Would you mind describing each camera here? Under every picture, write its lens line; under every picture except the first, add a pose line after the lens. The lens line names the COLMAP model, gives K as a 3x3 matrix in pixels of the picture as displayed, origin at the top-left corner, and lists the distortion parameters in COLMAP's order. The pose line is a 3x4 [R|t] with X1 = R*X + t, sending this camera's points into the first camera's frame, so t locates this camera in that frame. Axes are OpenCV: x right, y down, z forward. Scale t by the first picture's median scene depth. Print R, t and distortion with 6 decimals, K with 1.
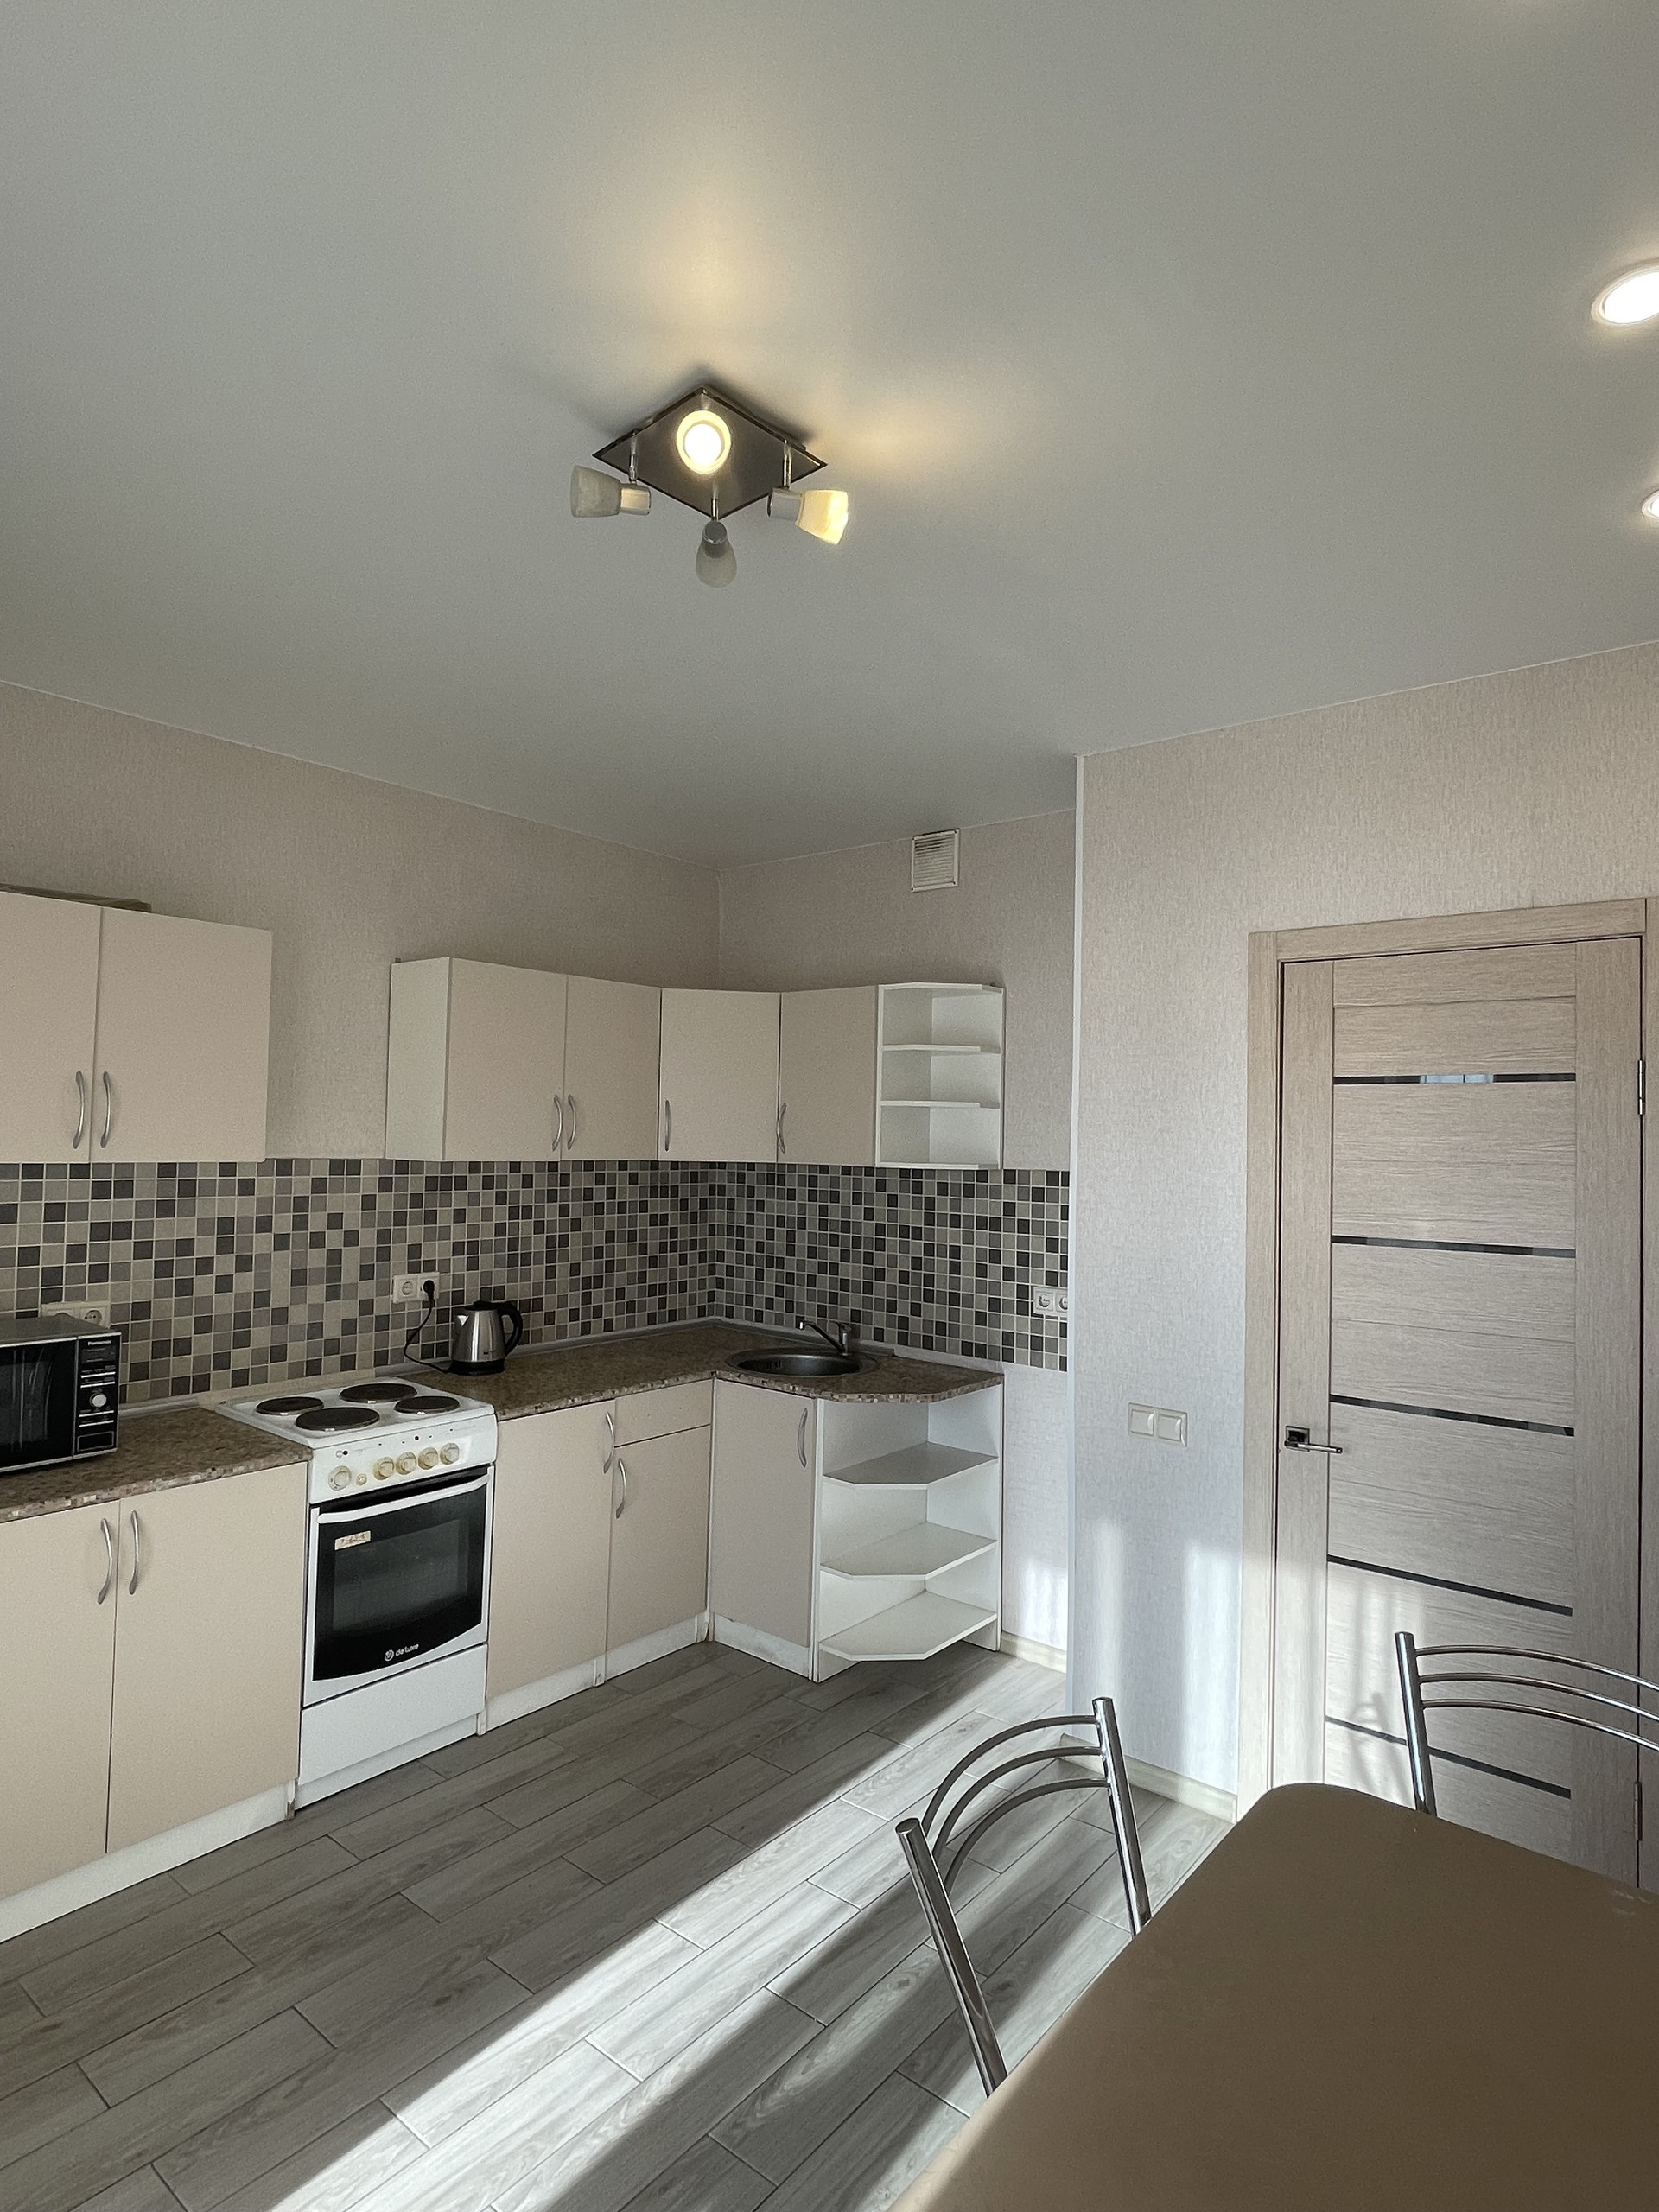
lens RADIAL K [[1213.7, 0, 838.9], [0, 1213.7, 1087.5], [0, 0, 1]] dist [-0.006646, 0.004015]
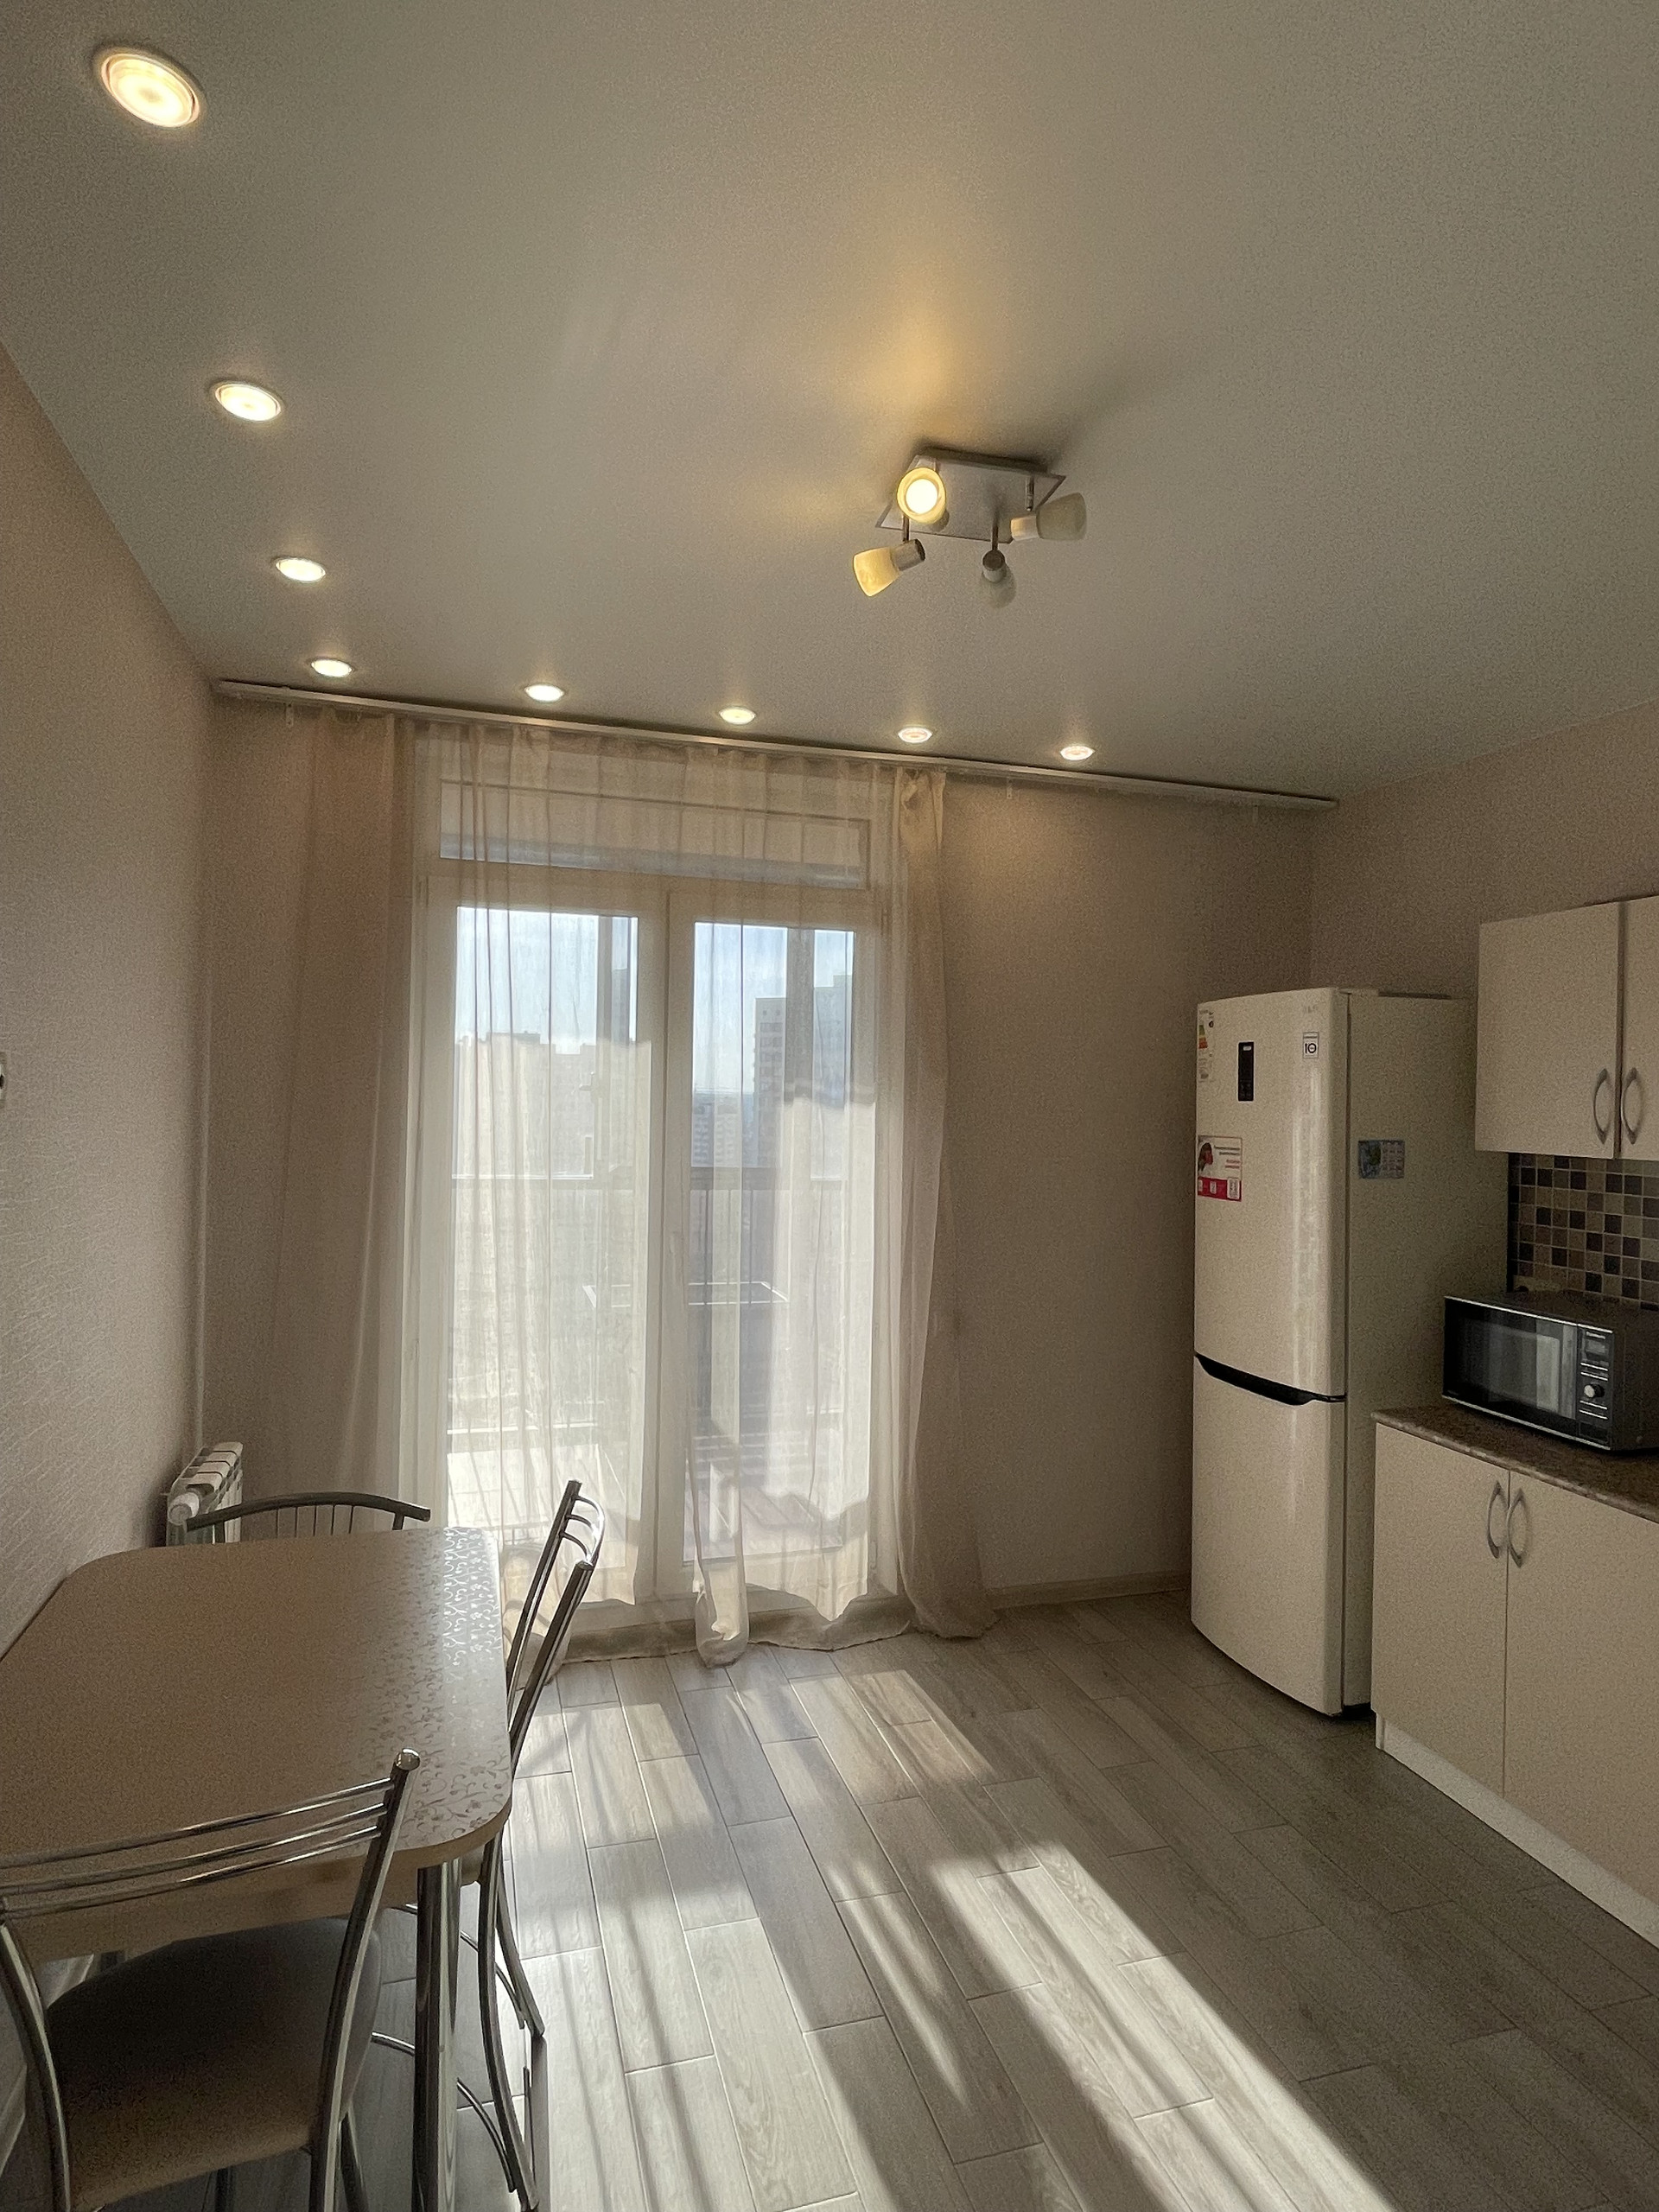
lens RADIAL K [[1213.7, 0, 820.1], [0, 1213.7, 1091.5], [0, 0, 1]] dist [-0.006646, 0.004015]
pose [[-0.560335, -0.033602, -0.827584, 0.495859], [0.000414, 0.999165, -0.040849, 0.040182], [0.828266, -0.023232, -0.559853, 0.859345]]
